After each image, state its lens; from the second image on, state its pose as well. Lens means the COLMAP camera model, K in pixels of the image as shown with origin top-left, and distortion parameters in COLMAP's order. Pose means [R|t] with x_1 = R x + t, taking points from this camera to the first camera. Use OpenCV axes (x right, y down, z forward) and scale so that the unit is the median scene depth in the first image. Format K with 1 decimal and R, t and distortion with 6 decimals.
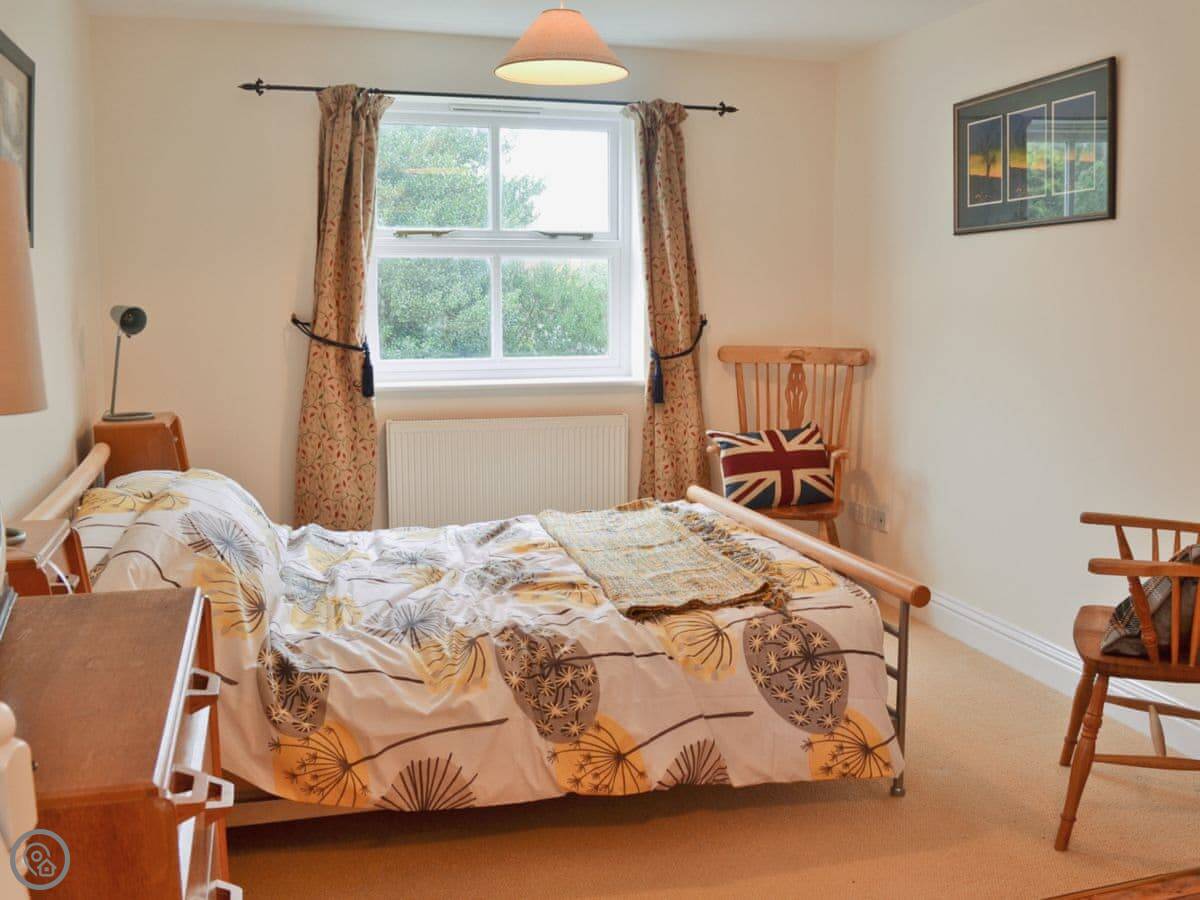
lens RADIAL K [[1115.0, 0, 600.0], [0, 1115.0, 450.0], [0, 0, 1]] dist [-0.077628, 0.014433]
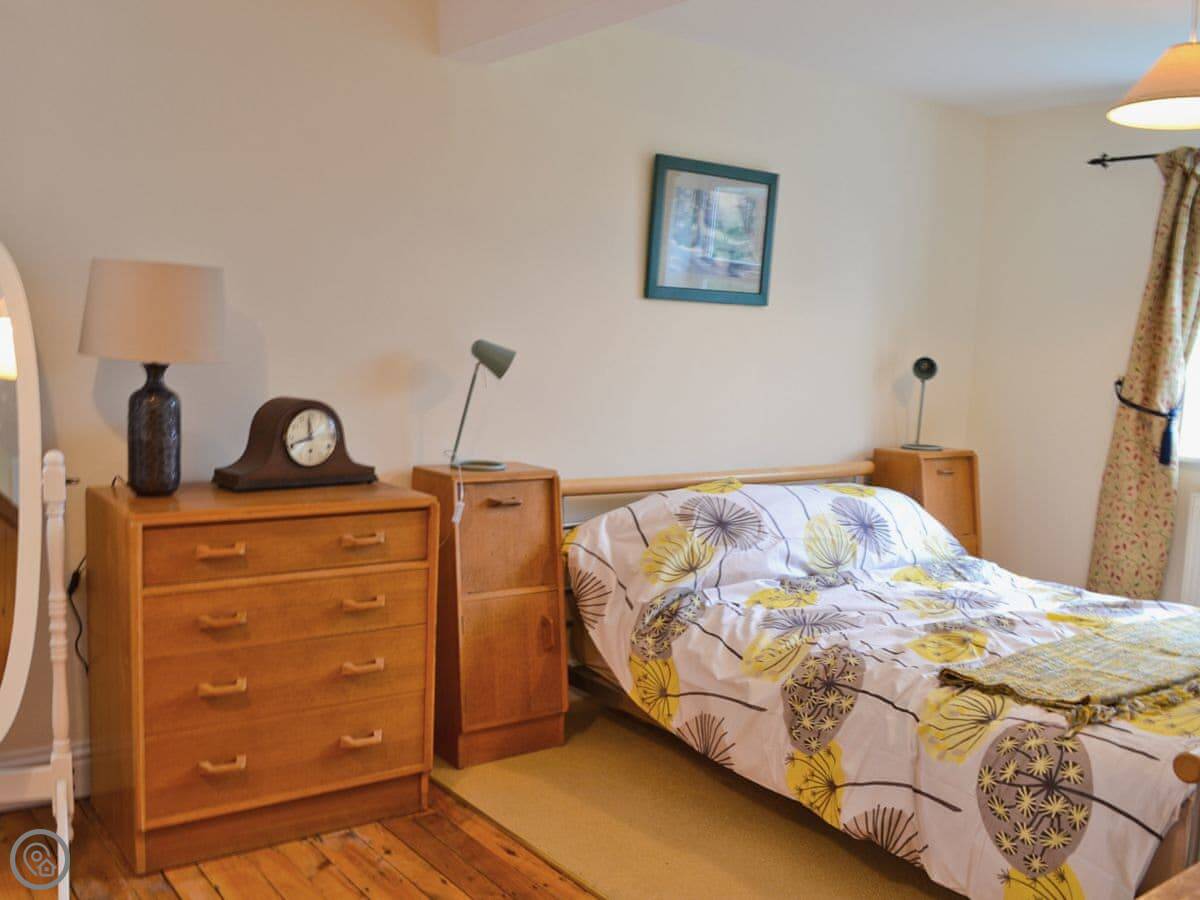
lens RADIAL K [[1013.5, 0, 600.0], [0, 1013.5, 450.0], [0, 0, 1]] dist [-0.061401, 0.003694]
pose [[0.394376, 0.116524, -0.911531, 0.711735], [-0.166372, 0.984590, 0.053882, -0.045354], [0.903763, 0.130404, 0.407685, 0.359051]]
